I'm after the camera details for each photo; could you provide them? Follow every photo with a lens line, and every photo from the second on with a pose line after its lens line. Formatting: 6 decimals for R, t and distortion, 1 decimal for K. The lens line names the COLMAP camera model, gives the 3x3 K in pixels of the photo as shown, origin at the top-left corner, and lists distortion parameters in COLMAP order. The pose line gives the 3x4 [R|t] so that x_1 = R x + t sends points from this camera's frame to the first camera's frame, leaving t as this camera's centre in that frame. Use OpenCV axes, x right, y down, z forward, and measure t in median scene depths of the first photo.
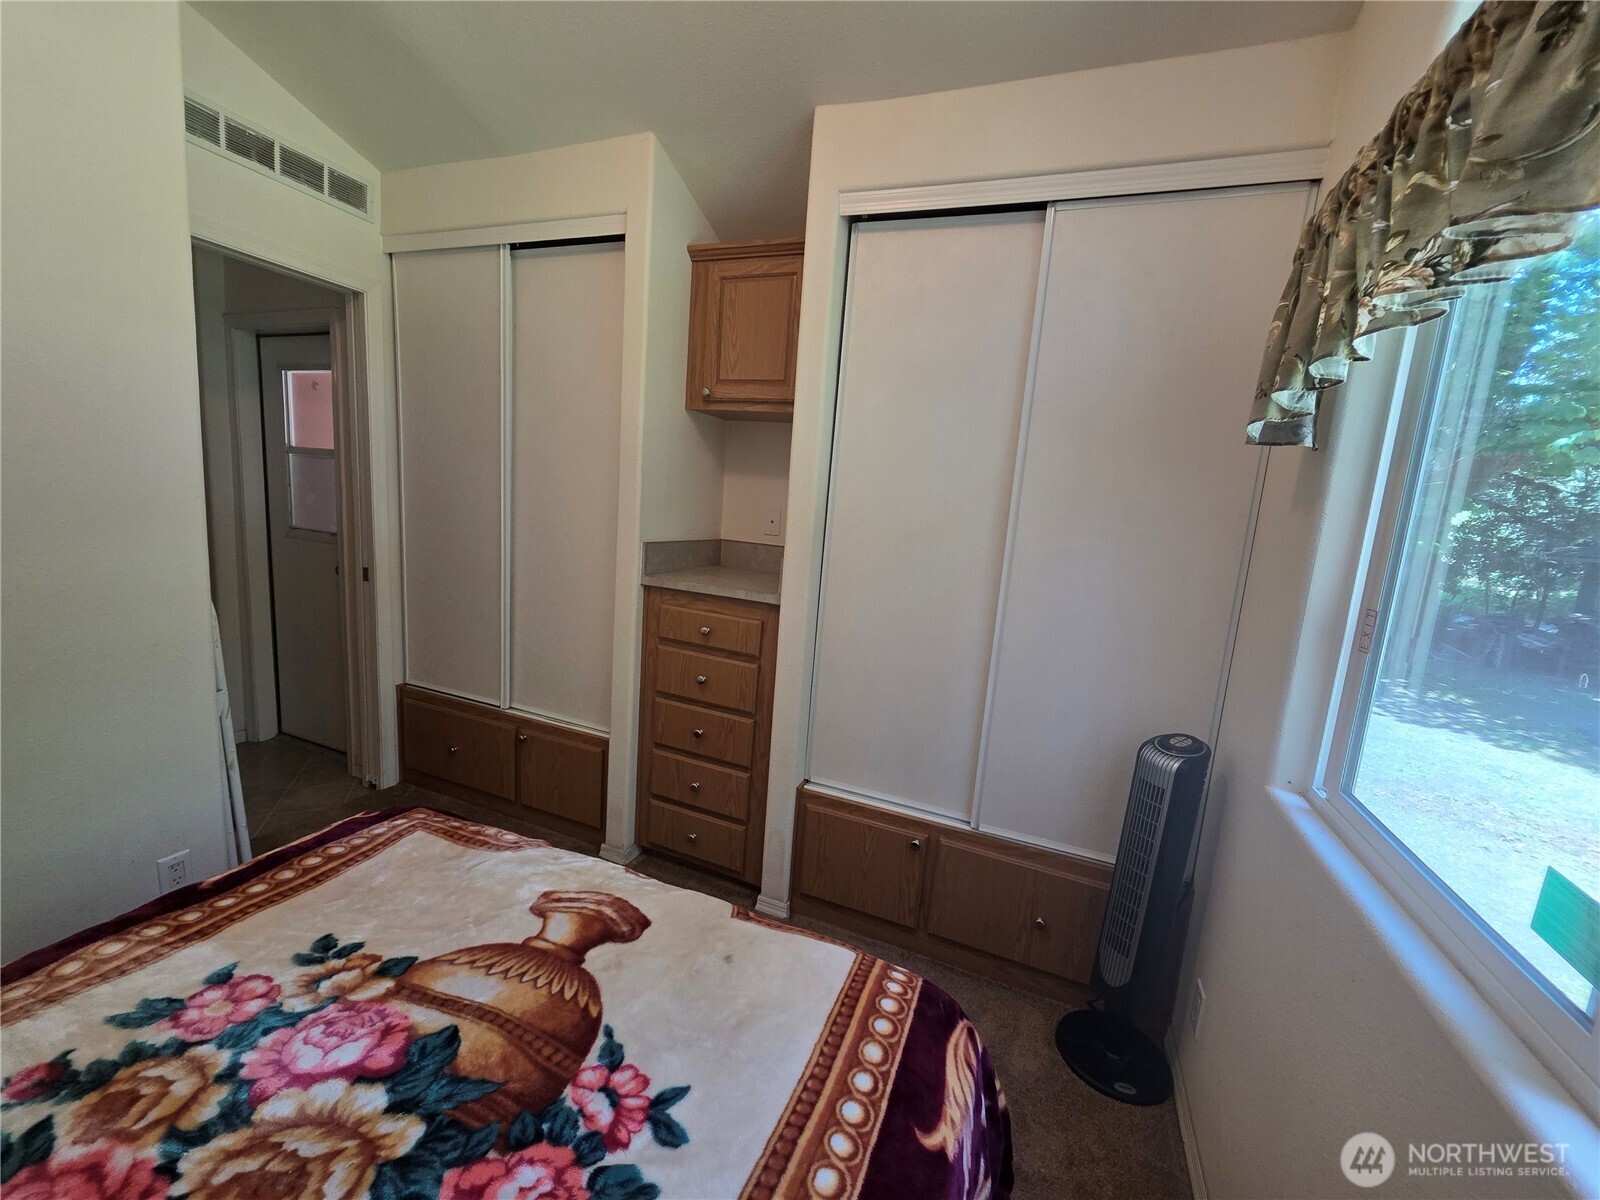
lens RADIAL K [[635.8, 0, 803.0], [0, 635.8, 595.1], [0, 0, 1]] dist [0.000633, -0.000591]
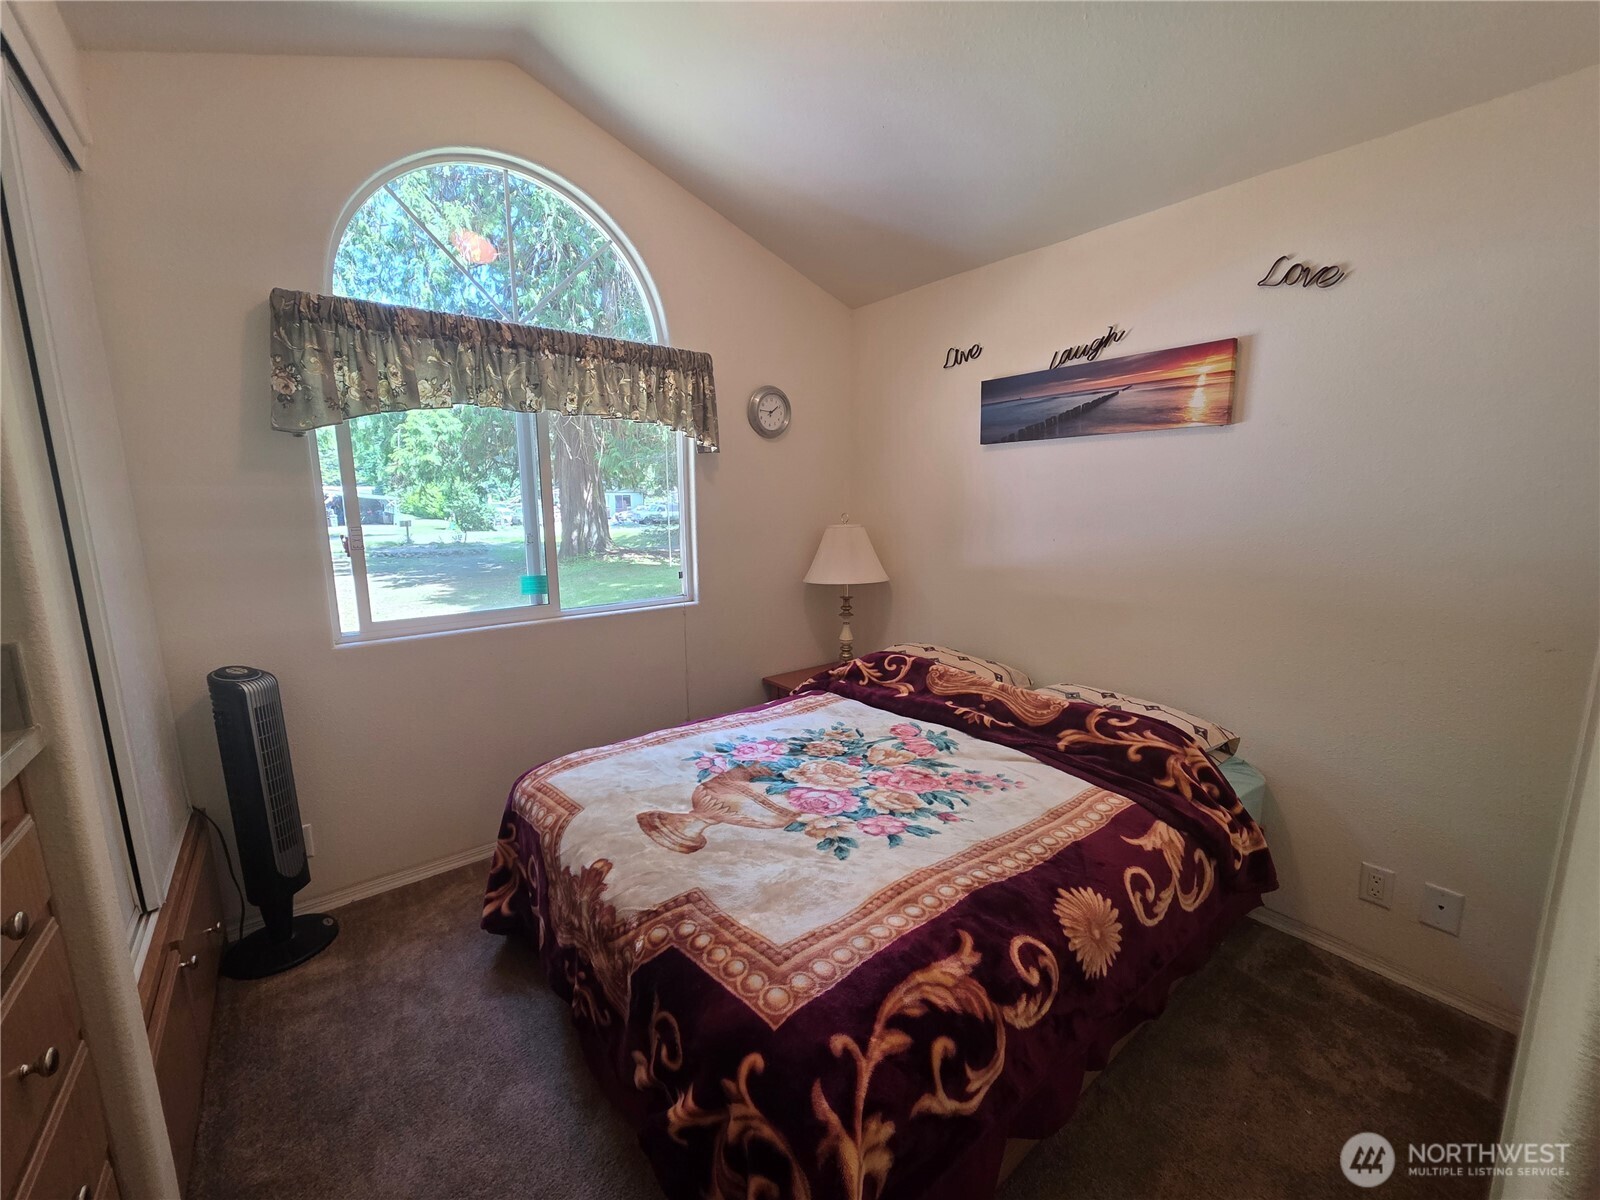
lens RADIAL K [[635.8, 0, 806.0], [0, 635.8, 607.6], [0, 0, 1]] dist [0.000633, -0.000591]
pose [[-0.865481, -0.165939, 0.472660, -1.438225], [0.009154, 0.938145, 0.346121, -0.470340], [-0.500858, 0.303887, -0.810428, 2.292512]]
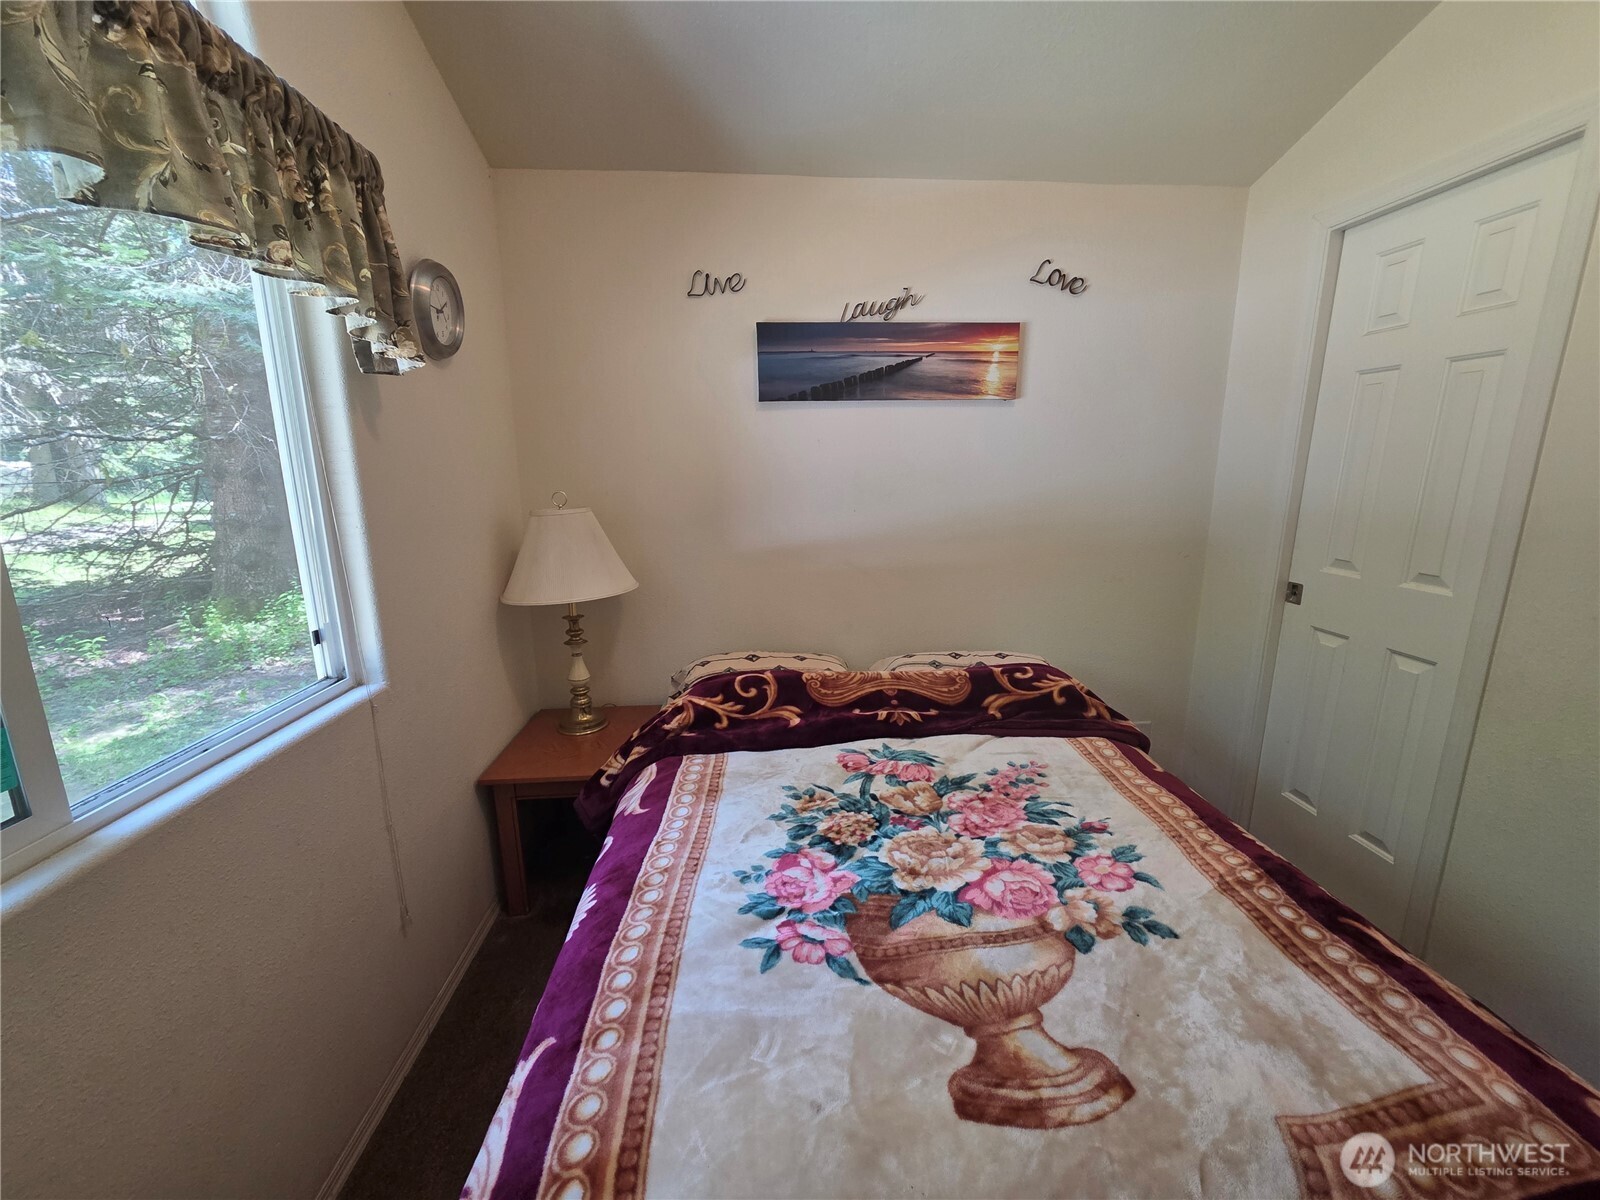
lens RADIAL K [[635.8, 0, 796.1], [0, 635.8, 603.9], [0, 0, 1]] dist [0.000633, -0.000591]
pose [[-0.898167, 0.018392, -0.439269, 0.247283], [-0.133446, 0.940585, 0.312236, -0.214185], [0.418913, 0.339059, -0.842349, 1.672663]]
